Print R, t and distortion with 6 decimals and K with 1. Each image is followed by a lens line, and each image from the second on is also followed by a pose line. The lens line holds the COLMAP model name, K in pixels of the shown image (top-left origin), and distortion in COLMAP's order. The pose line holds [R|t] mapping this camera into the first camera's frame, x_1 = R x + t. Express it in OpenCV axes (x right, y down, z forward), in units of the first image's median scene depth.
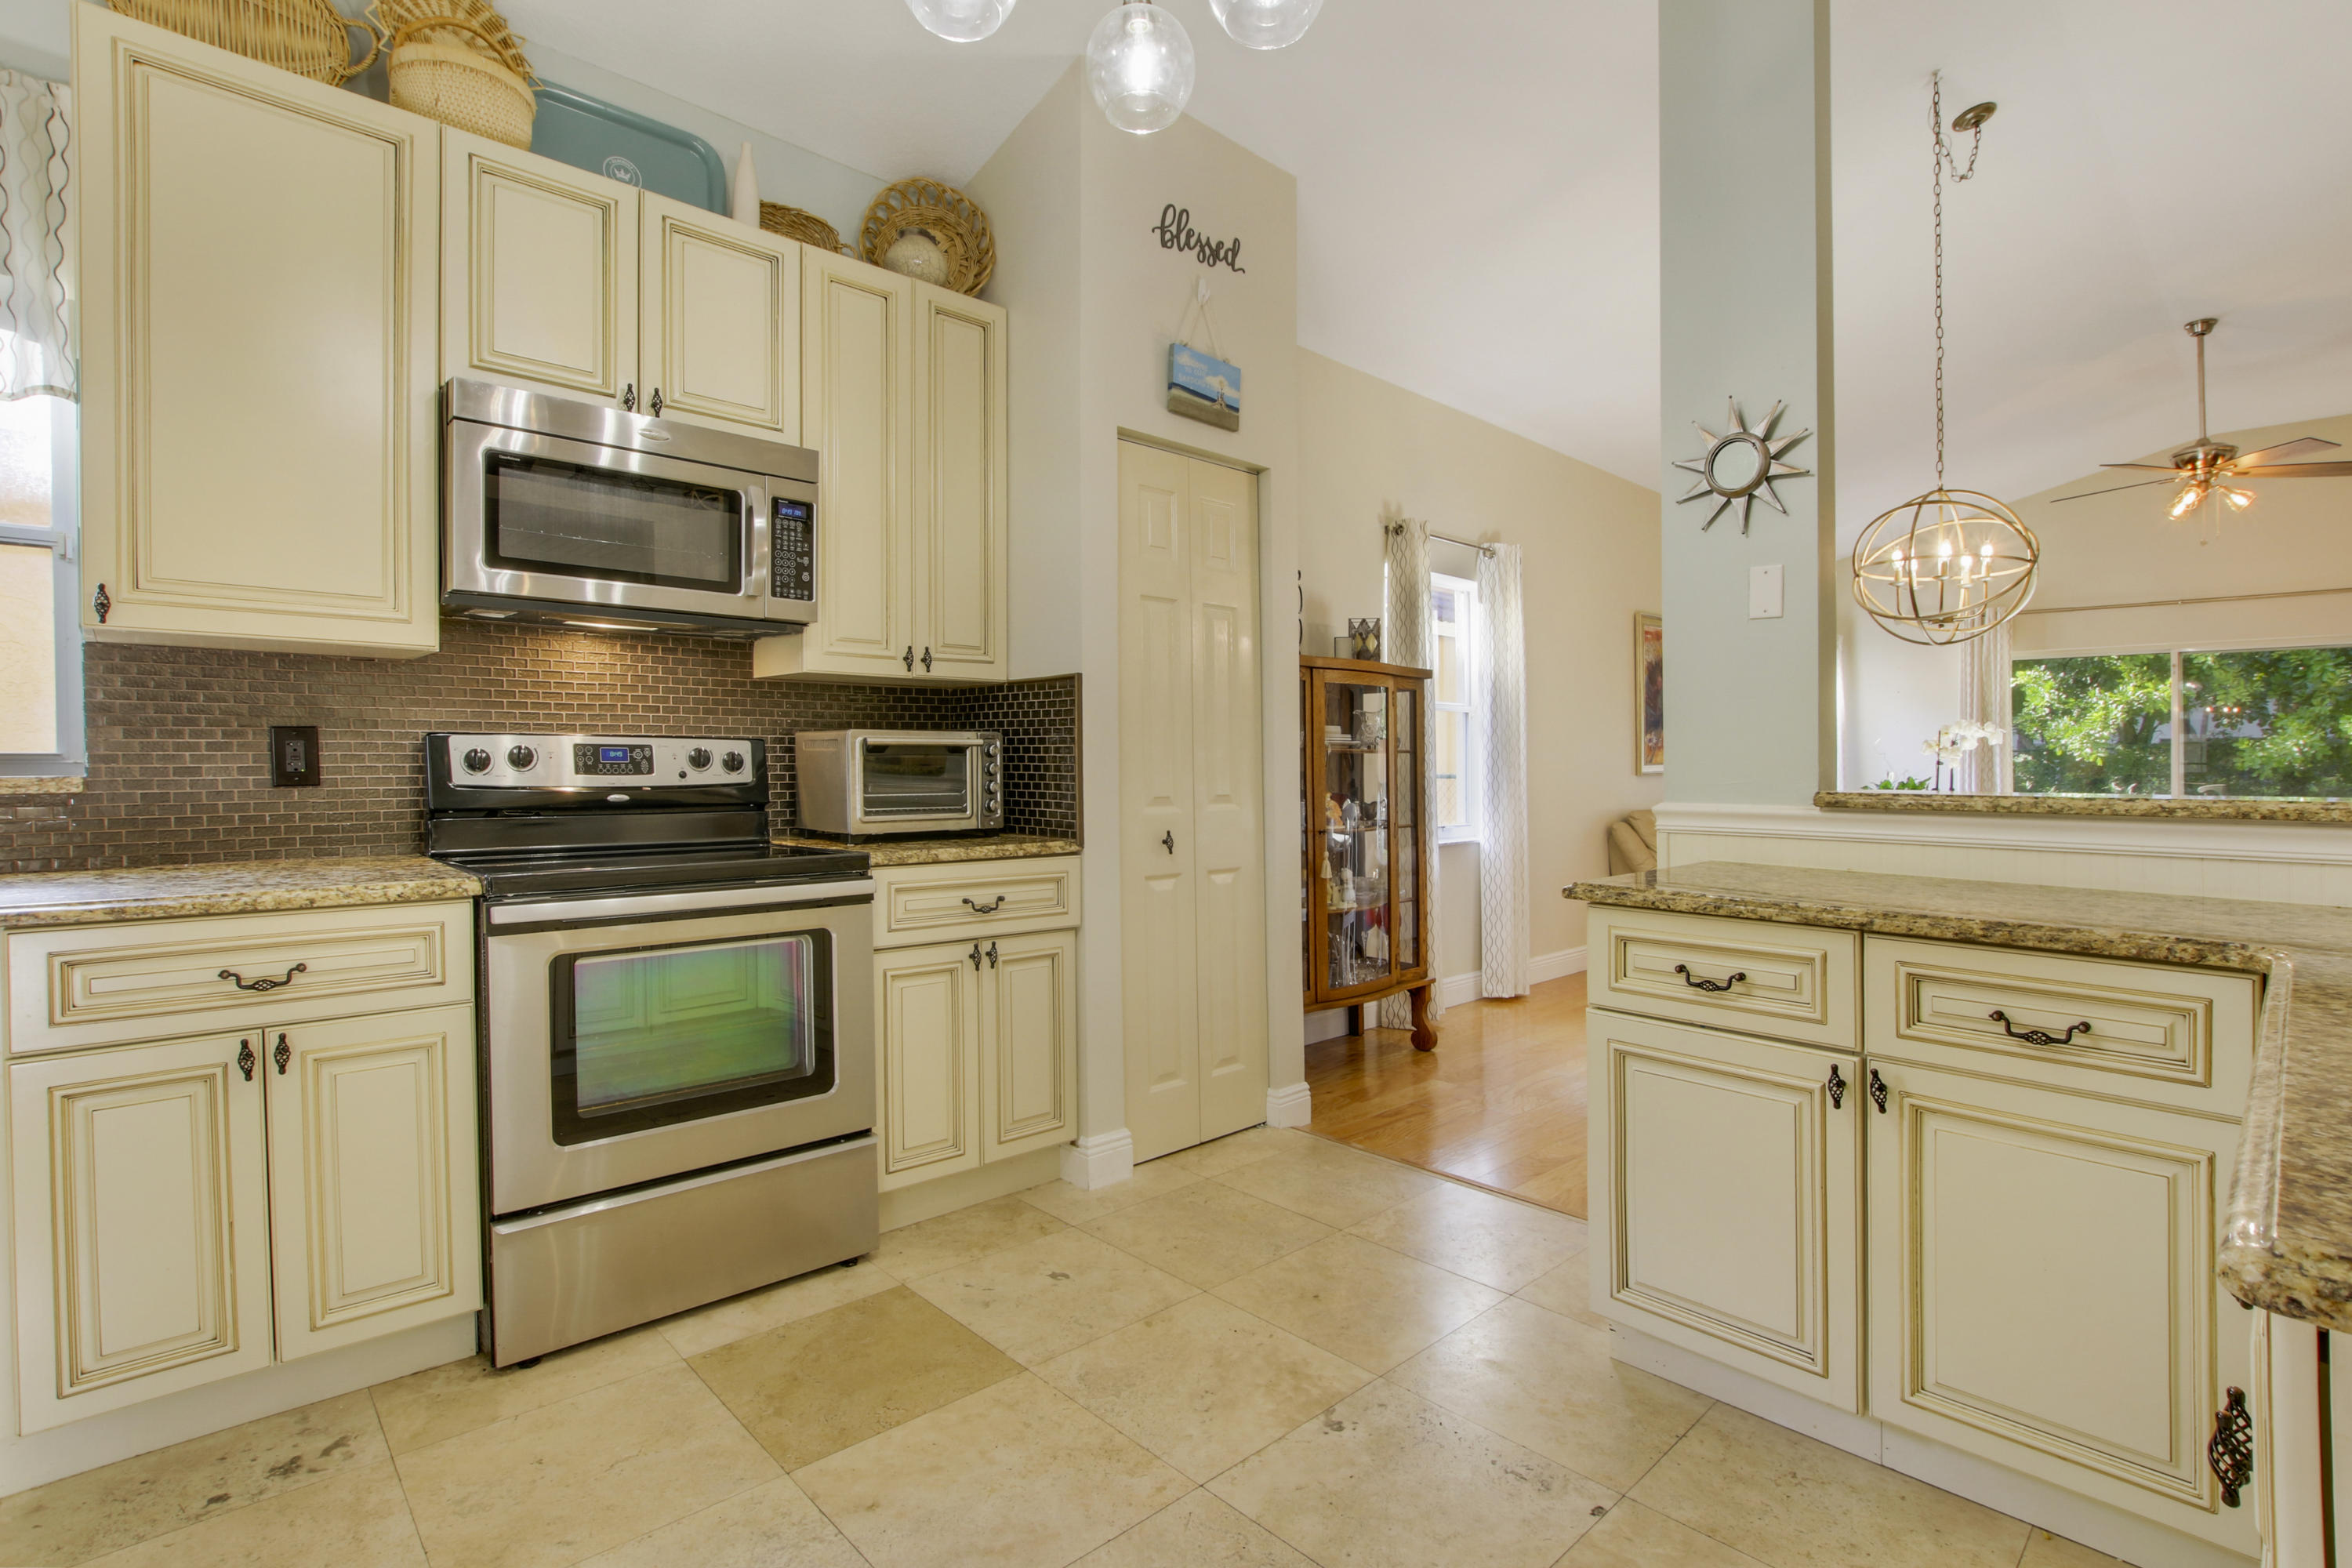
lens RADIAL K [[1096.0, 0, 1210.6], [0, 1096.0, 775.5], [0, 0, 1]] dist [-0.028798, 0.000312]
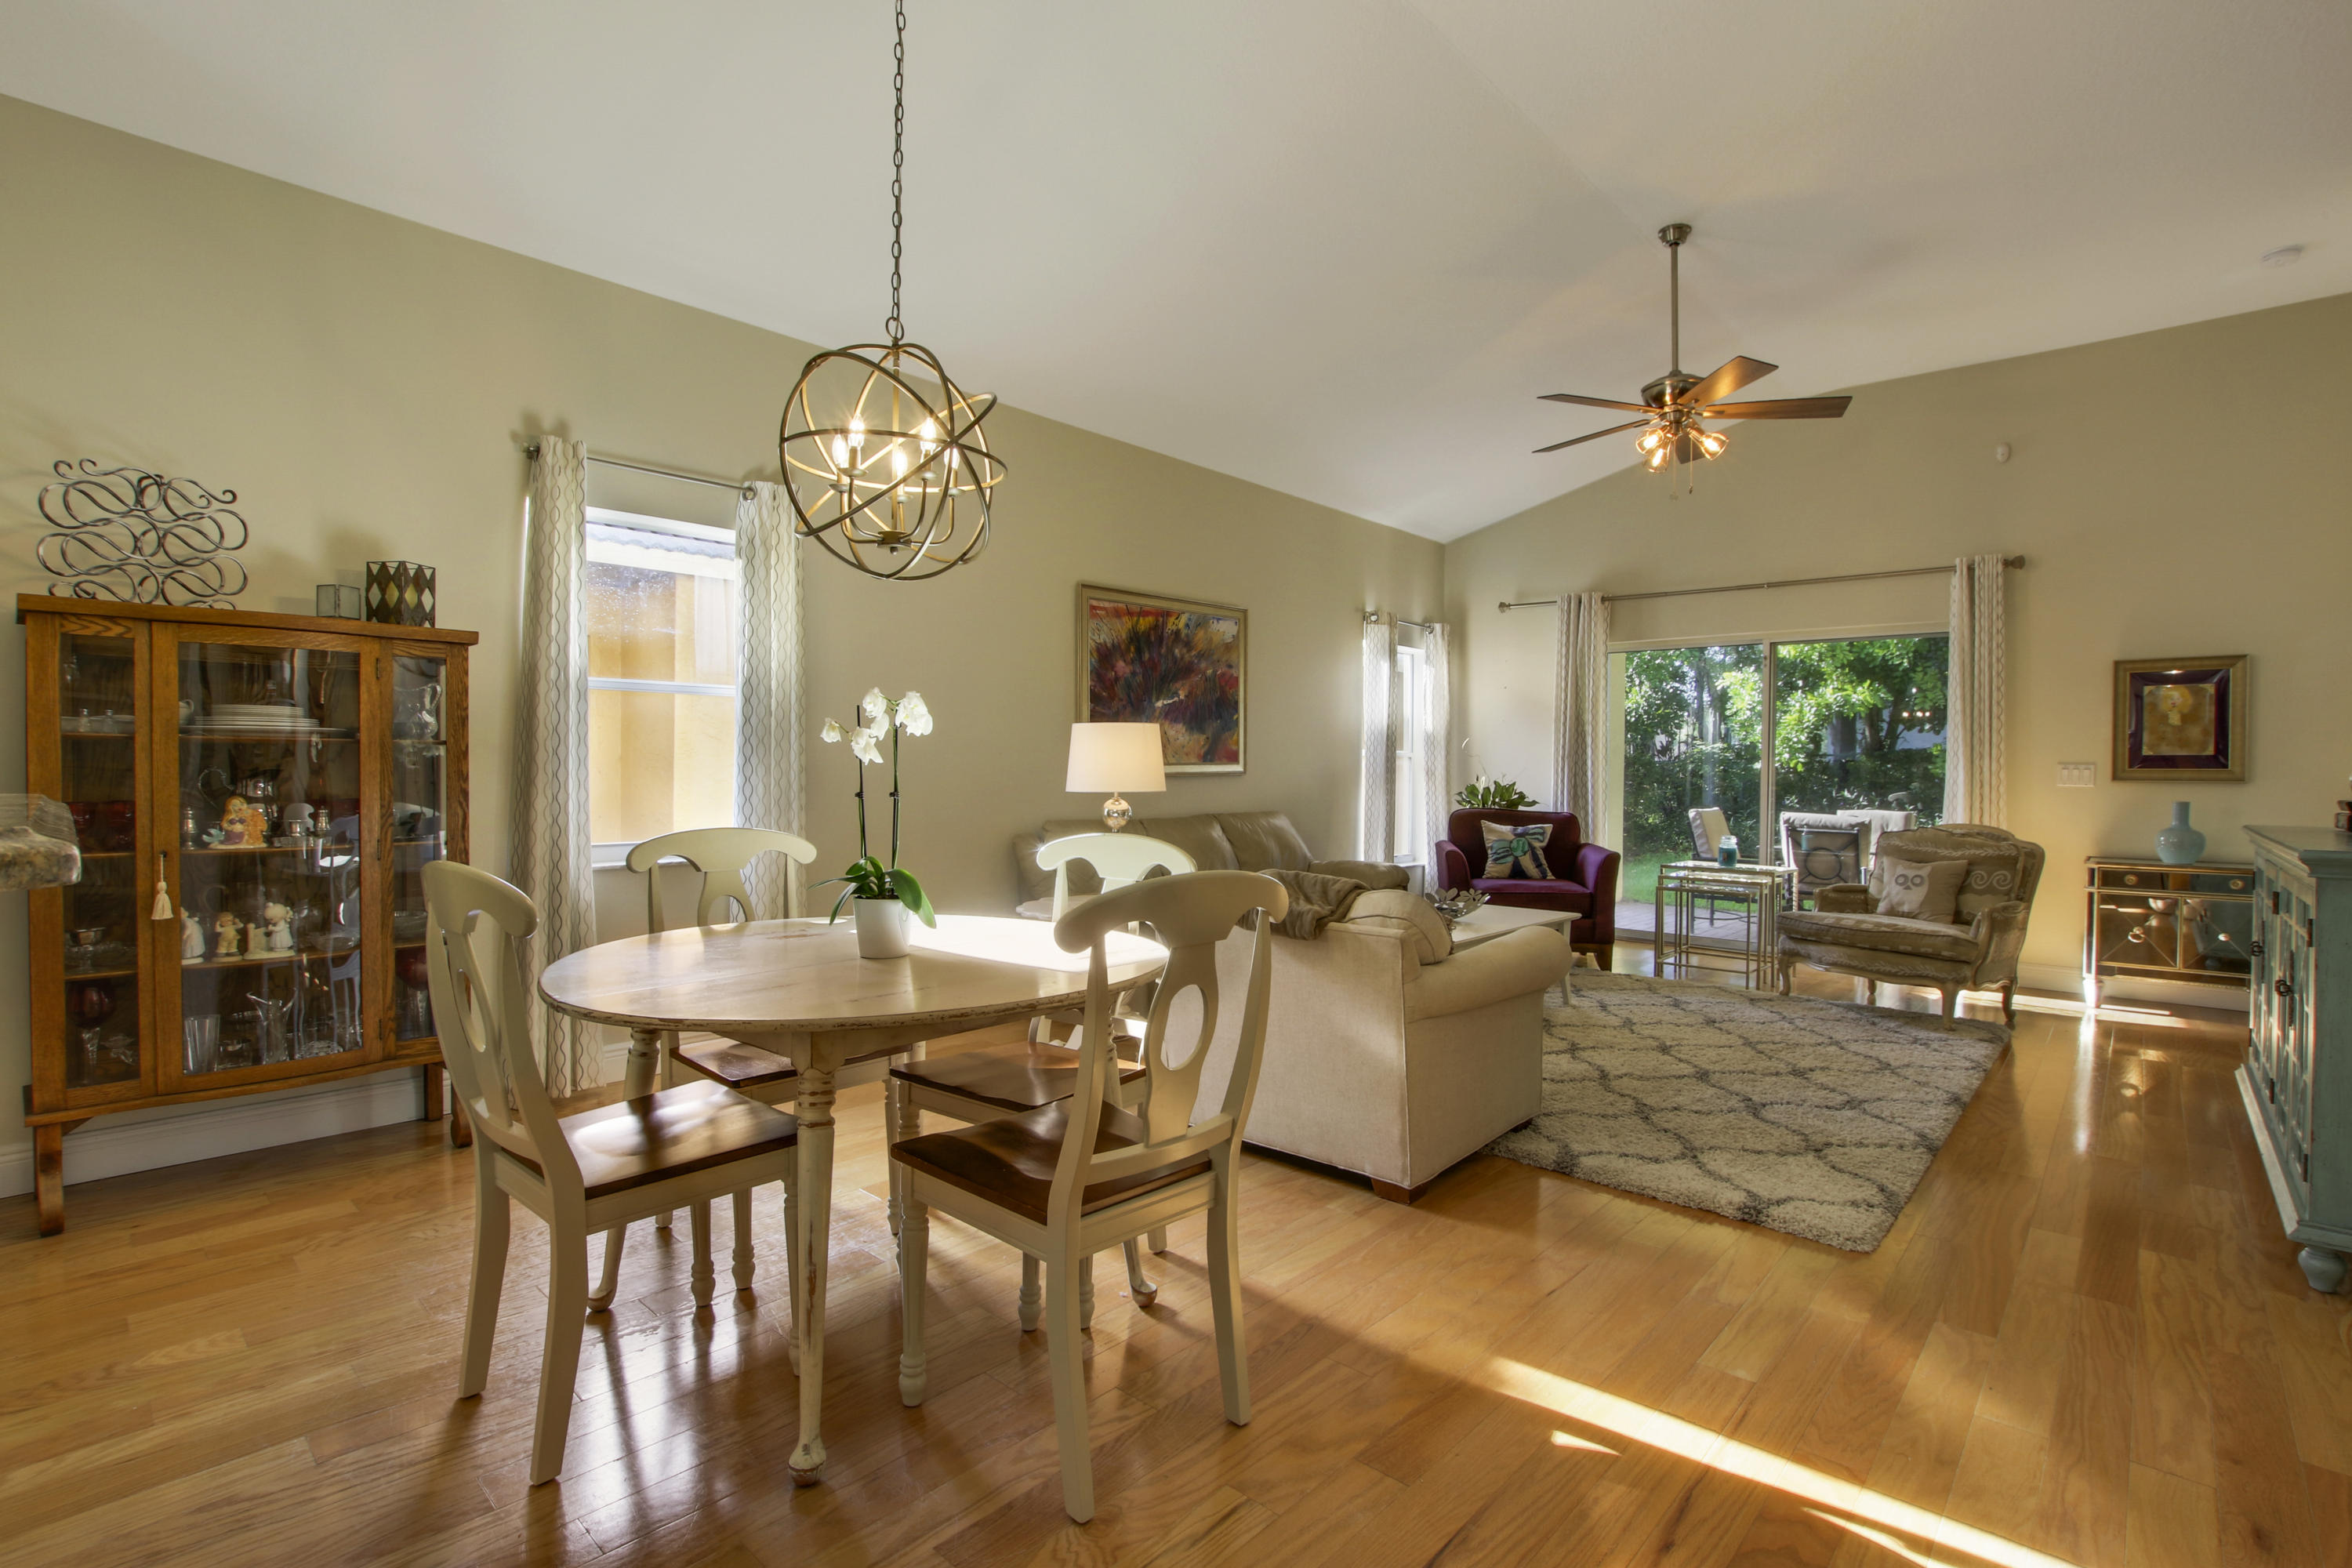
lens RADIAL K [[1066.4, 0, 1176.0], [0, 1066.4, 784.0], [0, 0, 1]] dist [-0.021675, 0.000575]
pose [[0.998326, 0.004079, 0.057687, 0.957214], [-0.004377, 0.999978, 0.005042, 0.000252], [-0.057665, -0.005286, 0.998322, 0.394567]]
